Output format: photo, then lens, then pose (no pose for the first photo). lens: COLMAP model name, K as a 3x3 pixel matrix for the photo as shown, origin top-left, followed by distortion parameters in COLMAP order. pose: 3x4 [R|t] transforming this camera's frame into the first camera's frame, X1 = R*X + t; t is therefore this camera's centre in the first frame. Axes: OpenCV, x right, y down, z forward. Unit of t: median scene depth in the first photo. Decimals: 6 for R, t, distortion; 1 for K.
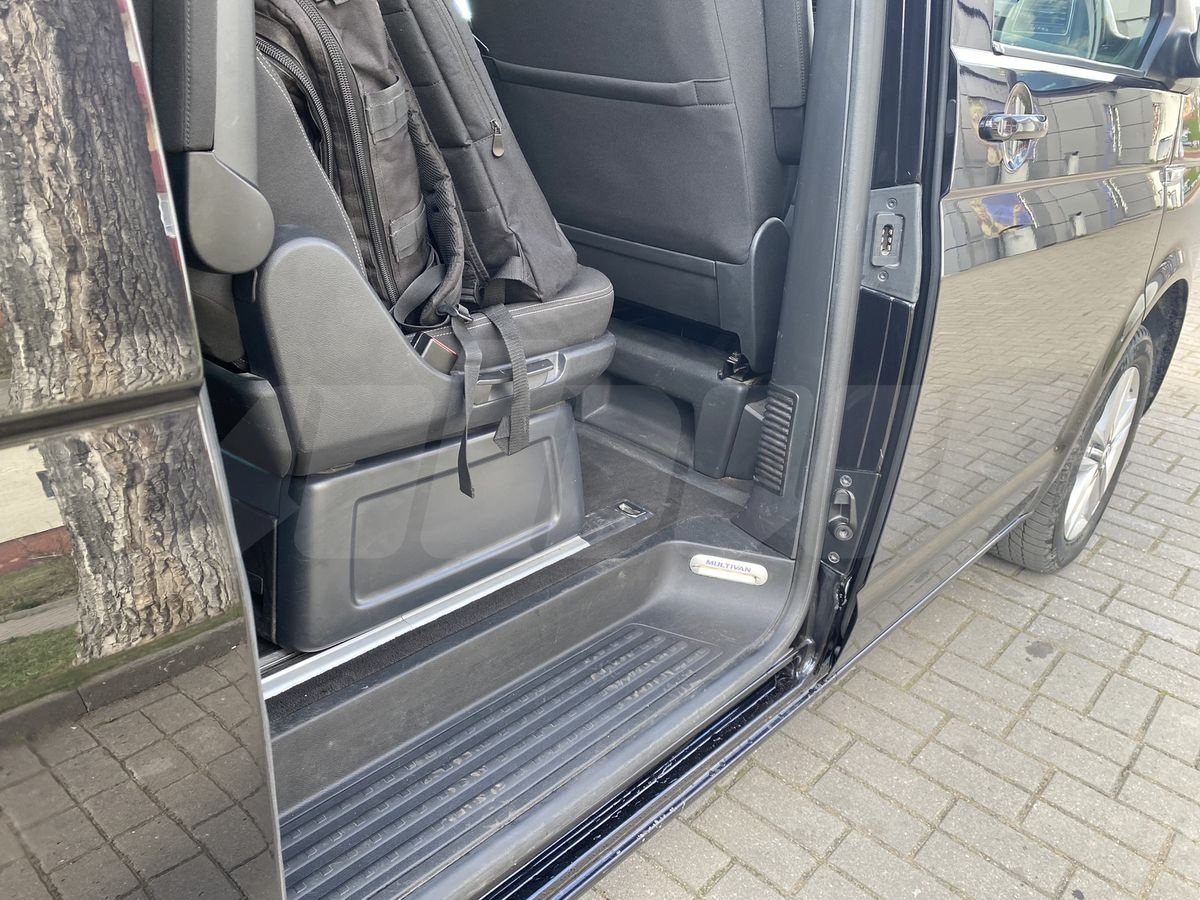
lens RADIAL K [[920.9, 0, 600.5], [0, 920.9, 450.2], [0, 0, 1]] dist [0.010304, 0.000802]
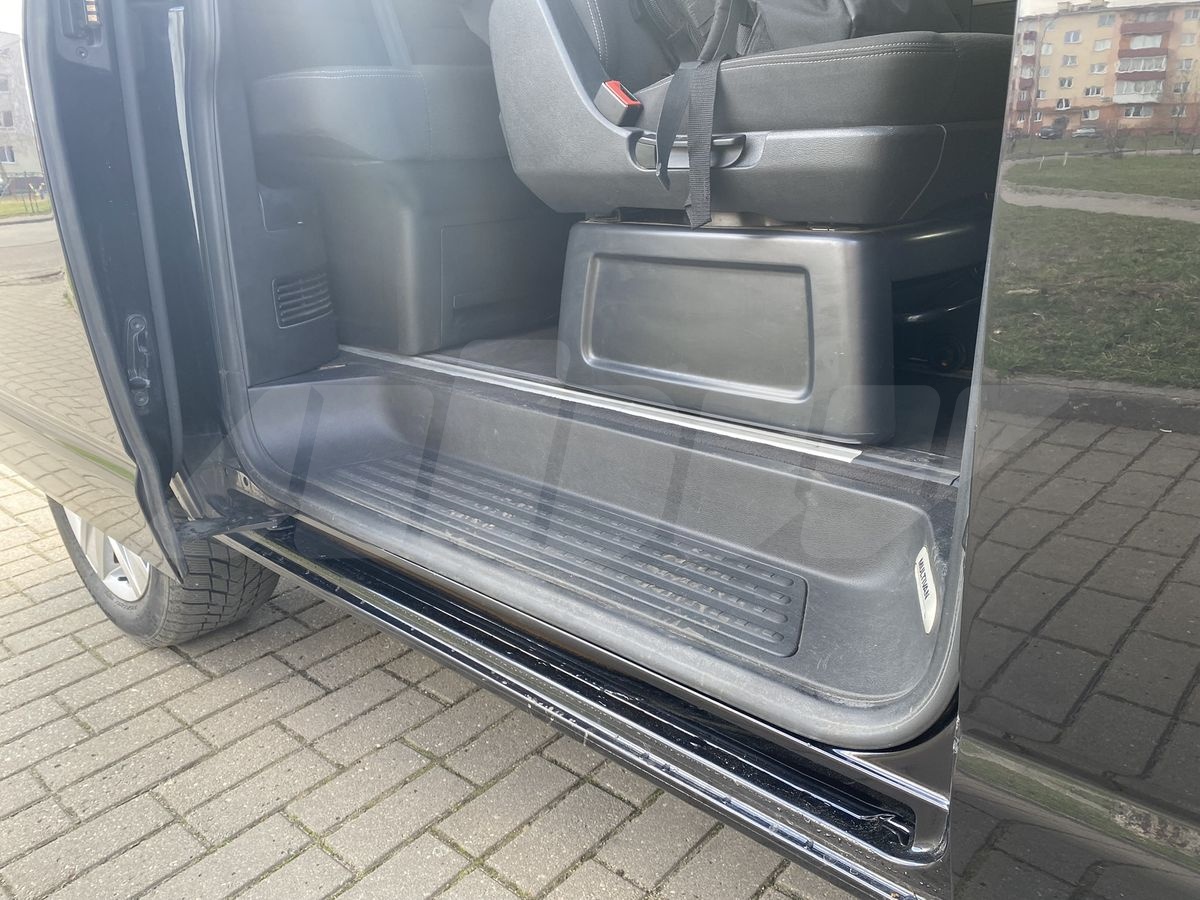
lens RADIAL K [[920.9, 0, 600.4], [0, 920.9, 450.6], [0, 0, 1]] dist [0.010304, 0.000802]
pose [[-0.013595, 0.255182, -0.966797, 0.780573], [-0.360944, 0.900442, 0.242744, -0.004495], [0.932488, 0.352260, 0.079865, 0.911155]]
